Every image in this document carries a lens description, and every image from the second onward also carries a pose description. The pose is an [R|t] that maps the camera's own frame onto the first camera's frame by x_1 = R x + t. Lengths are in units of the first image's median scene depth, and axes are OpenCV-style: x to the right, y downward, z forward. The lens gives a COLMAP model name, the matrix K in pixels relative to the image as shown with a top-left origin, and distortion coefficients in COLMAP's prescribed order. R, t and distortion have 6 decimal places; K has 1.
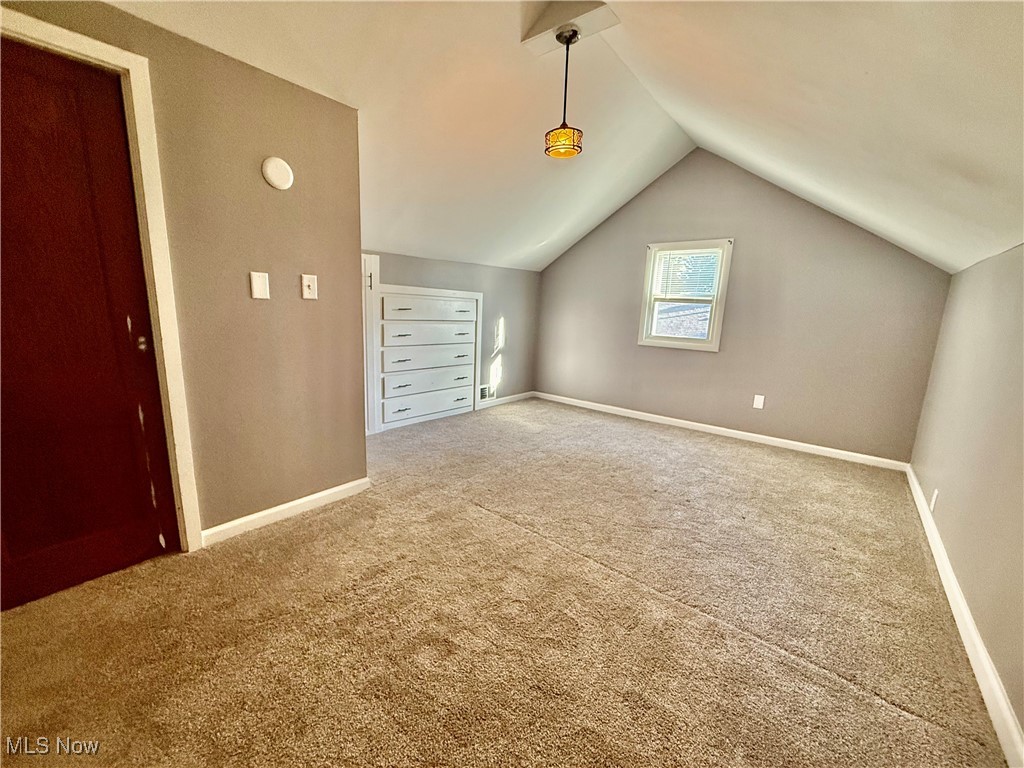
lens RADIAL K [[410.2, 0, 504.1], [0, 410.2, 384.4], [0, 0, 1]] dist [0.002876, 0.000707]
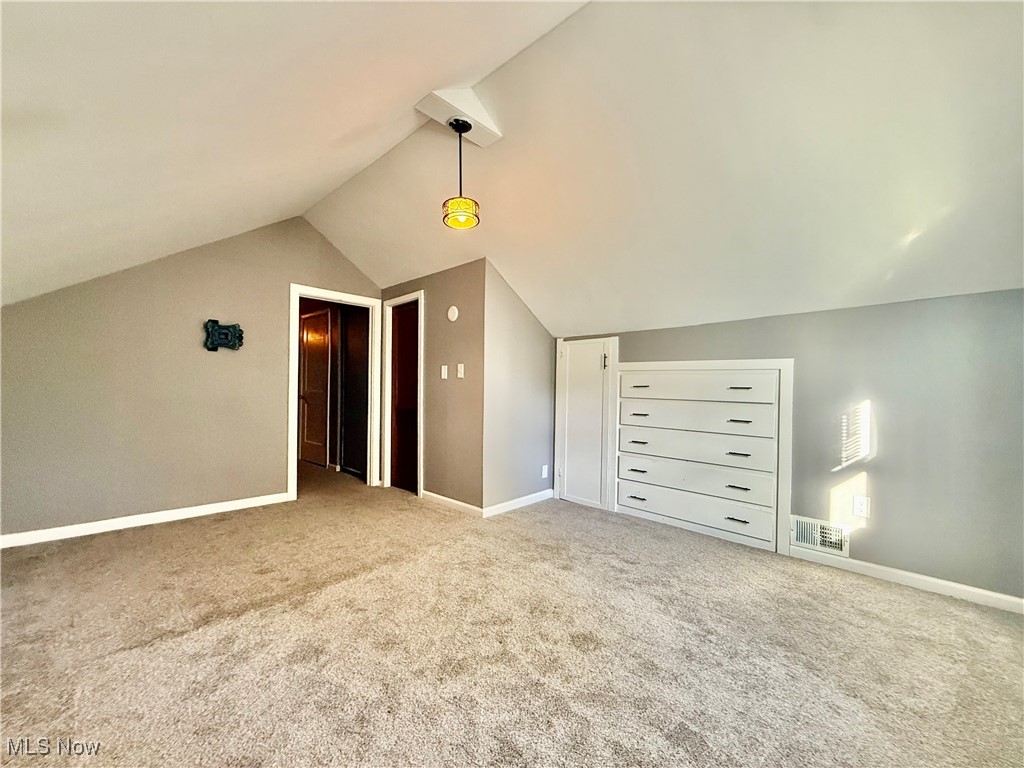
lens RADIAL K [[410.2, 0, 504.2], [0, 410.2, 382.7], [0, 0, 1]] dist [0.002876, 0.000707]
pose [[-0.065631, -0.039752, -0.997052, 0.585239], [-0.194785, 0.980494, -0.026271, -0.089758], [0.978648, 0.192486, -0.072094, 0.640885]]
